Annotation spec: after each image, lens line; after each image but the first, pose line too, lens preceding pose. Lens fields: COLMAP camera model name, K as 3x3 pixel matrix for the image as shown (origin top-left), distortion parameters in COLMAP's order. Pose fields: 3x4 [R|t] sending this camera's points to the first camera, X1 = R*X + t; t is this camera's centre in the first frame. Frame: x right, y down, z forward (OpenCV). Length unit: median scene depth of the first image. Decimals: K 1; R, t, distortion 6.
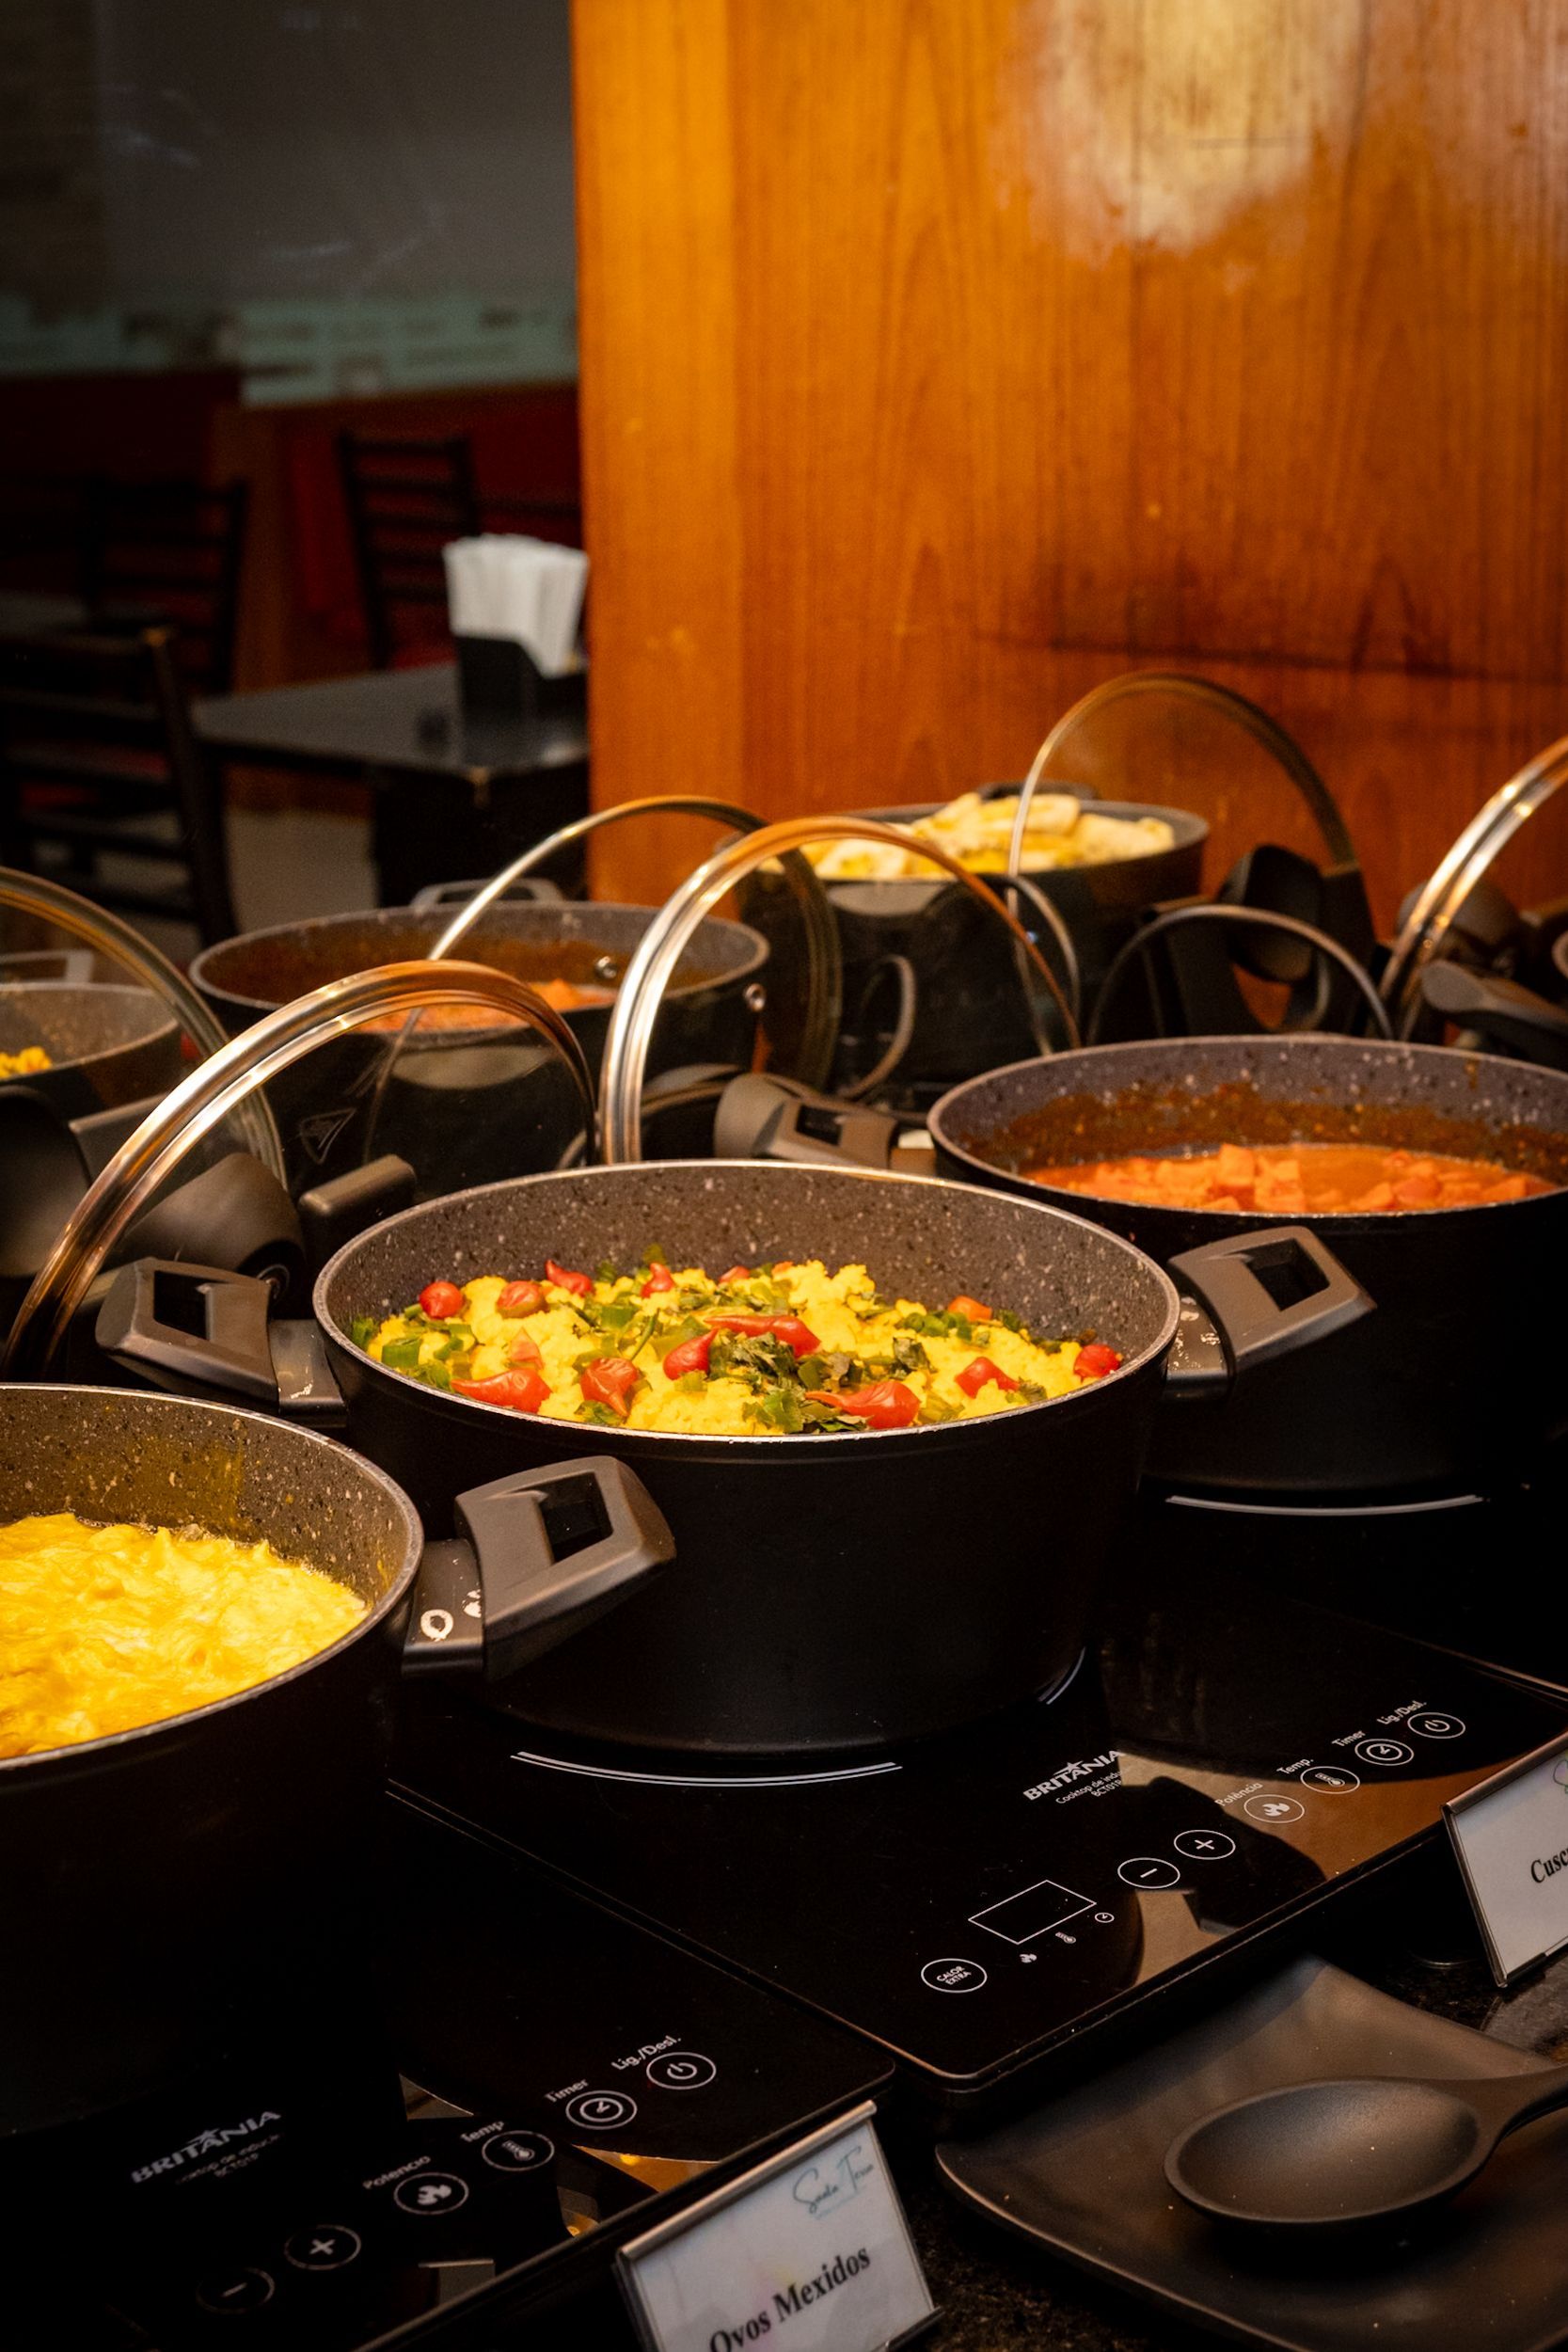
lens RADIAL K [[3775.4, 0, 747.9], [0, 3775.4, 1184.2], [0, 0, 1]] dist [0.002930, 0.238621]
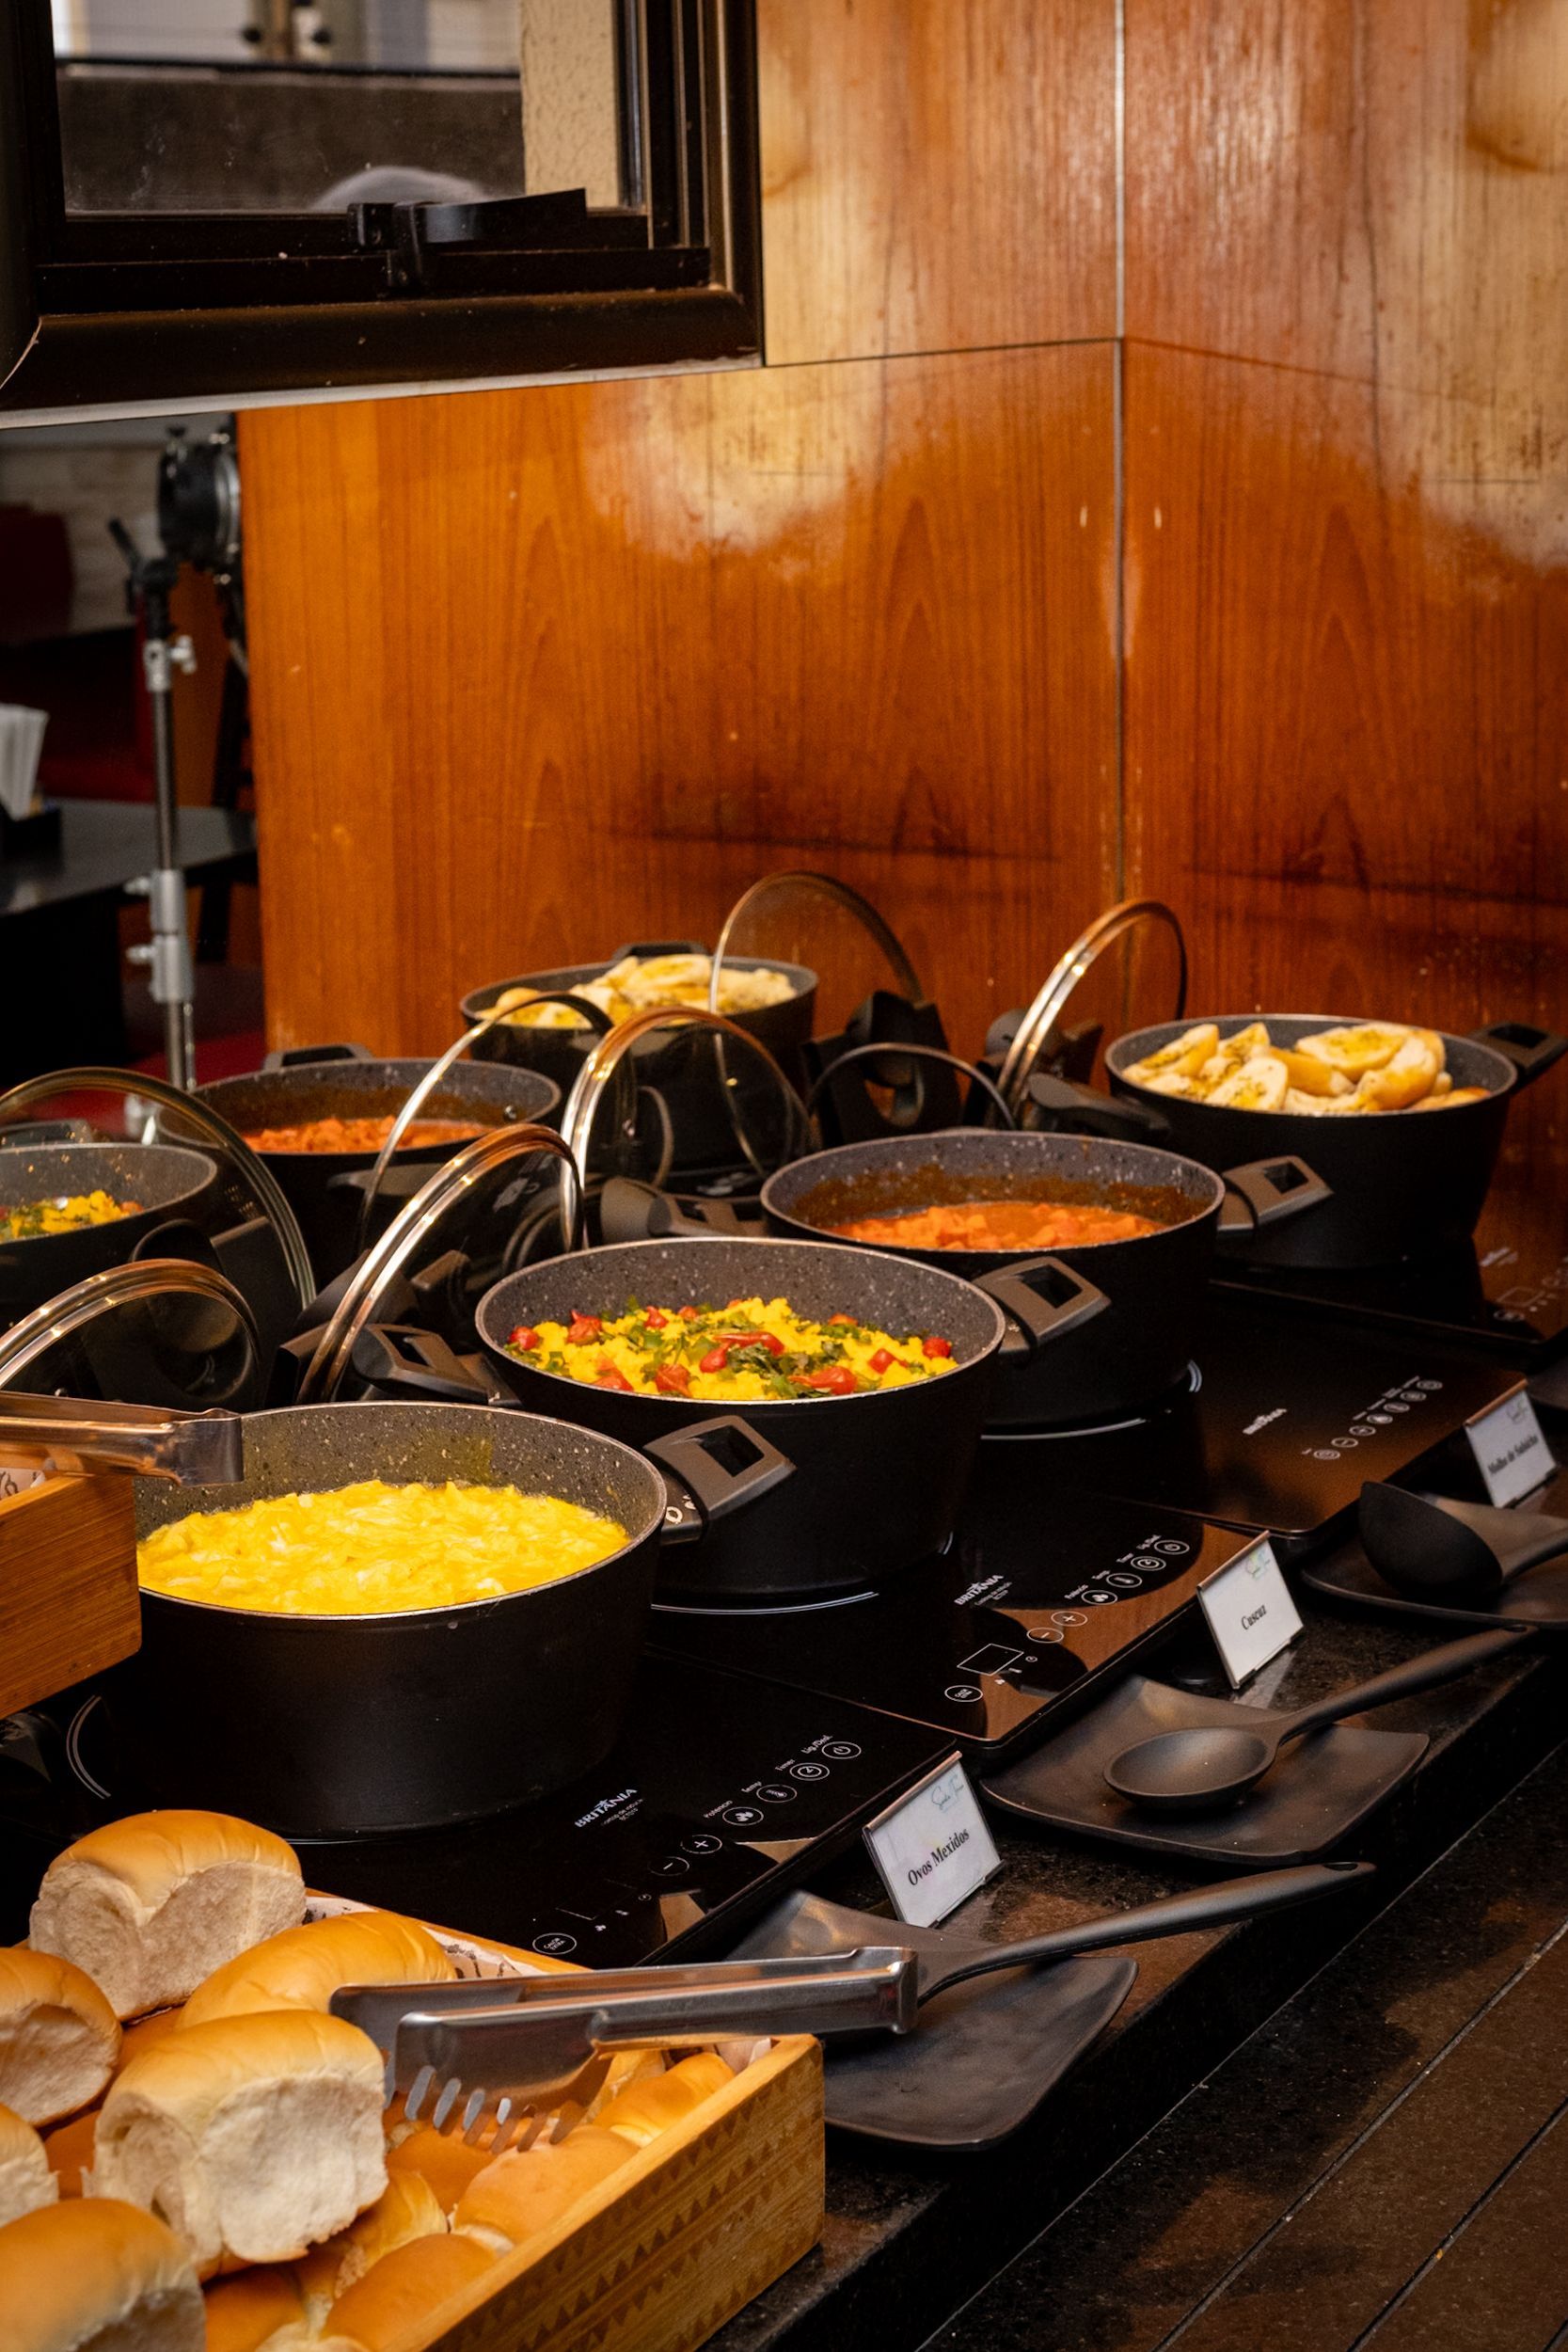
lens RADIAL K [[3775.4, 0, 747.9], [0, 3775.4, 1184.2], [0, 0, 1]] dist [0.002930, 0.238621]
pose [[0.976002, -0.060006, 0.209331, -0.255728], [0.062718, 0.998011, -0.006332, -0.014226], [-0.208535, 0.019309, 0.977824, -0.450805]]
